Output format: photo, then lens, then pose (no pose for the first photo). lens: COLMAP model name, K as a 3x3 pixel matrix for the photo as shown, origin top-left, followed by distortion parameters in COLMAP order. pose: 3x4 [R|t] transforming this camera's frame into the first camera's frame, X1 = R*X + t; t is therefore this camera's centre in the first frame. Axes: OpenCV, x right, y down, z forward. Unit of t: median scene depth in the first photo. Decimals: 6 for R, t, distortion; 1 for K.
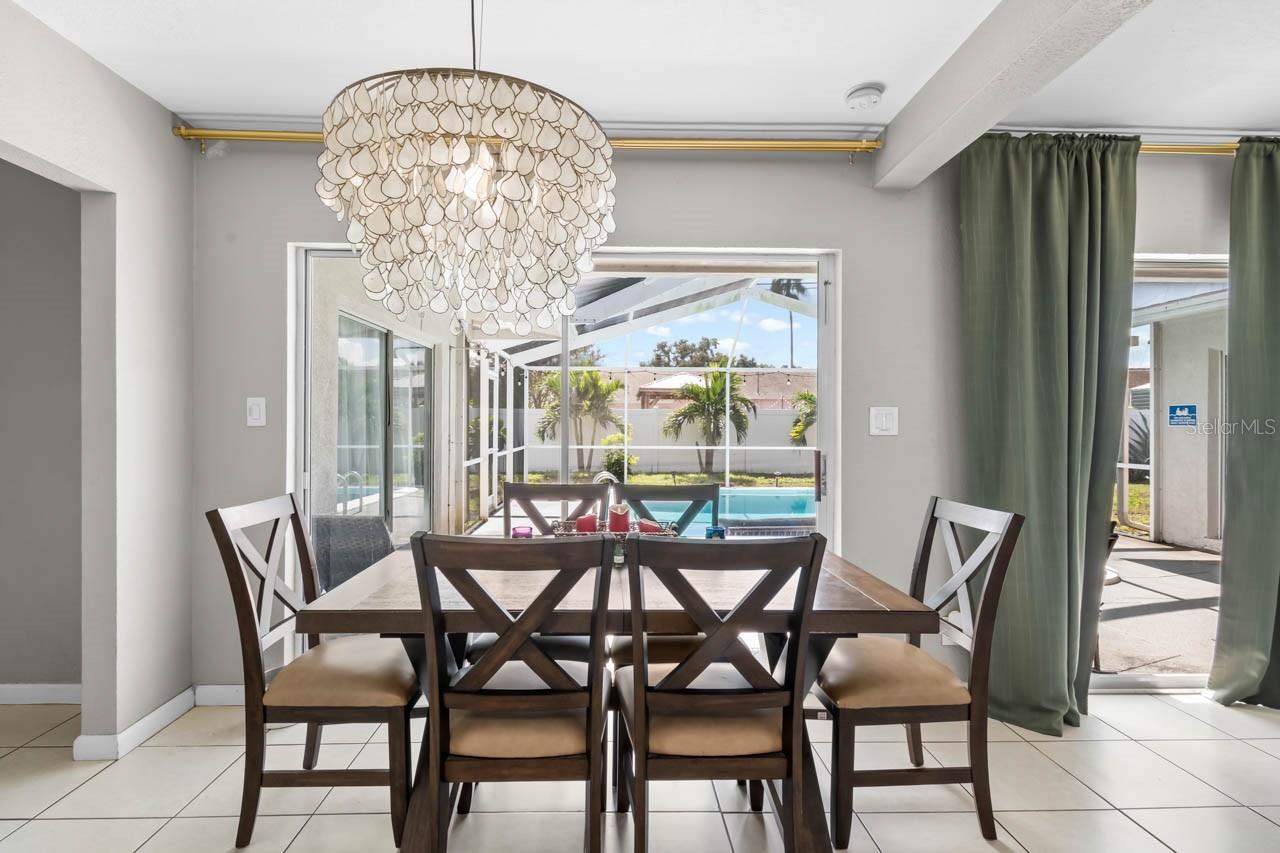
lens RADIAL K [[620.5, 0, 628.7], [0, 620.5, 427.9], [0, 0, 1]] dist [-0.020271, -0.000243]
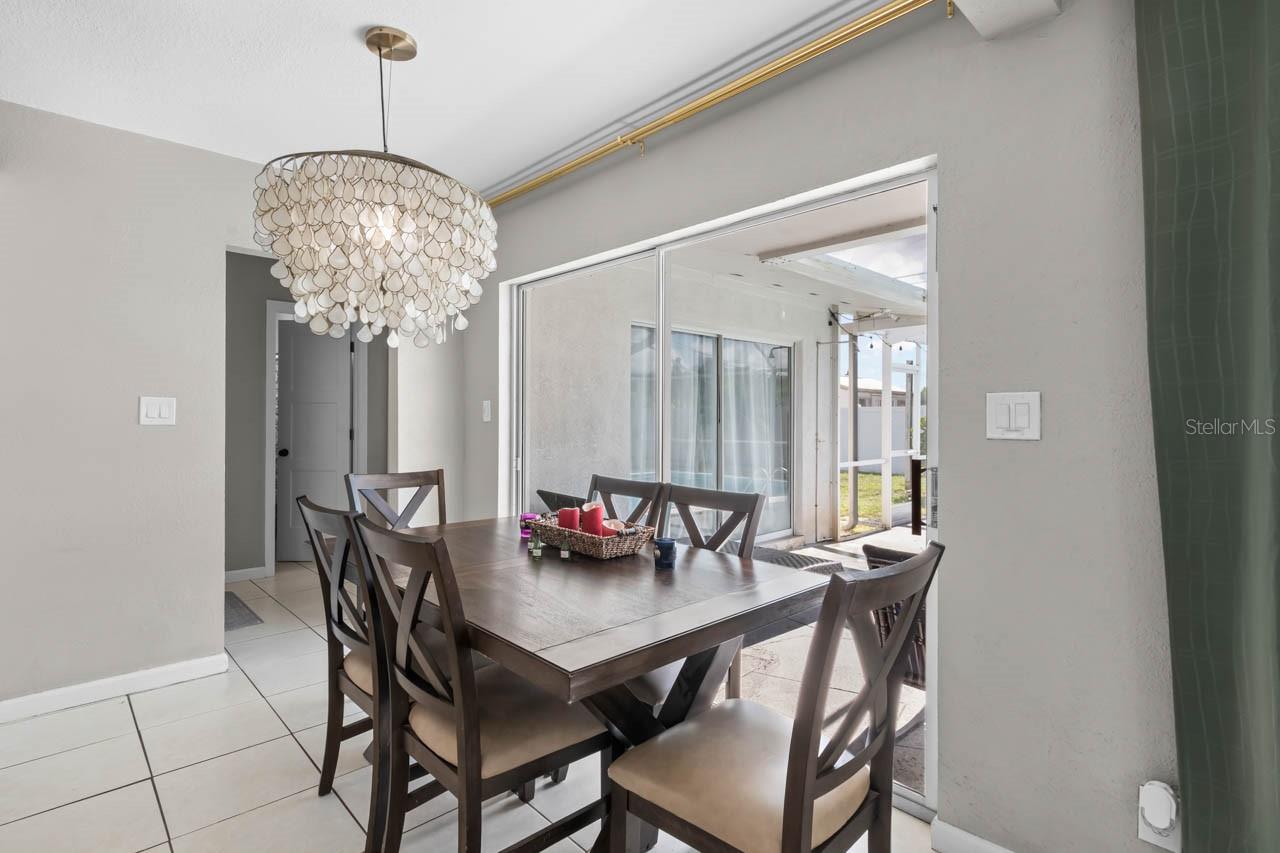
lens RADIAL K [[620.5, 0, 627.8], [0, 620.5, 422.1], [0, 0, 1]] dist [-0.020271, -0.000243]
pose [[0.653435, 0.003283, -0.756975, 0.621179], [-0.009073, 0.999953, -0.003495, 0.000402], [0.756928, 0.009152, 0.653434, 0.327171]]
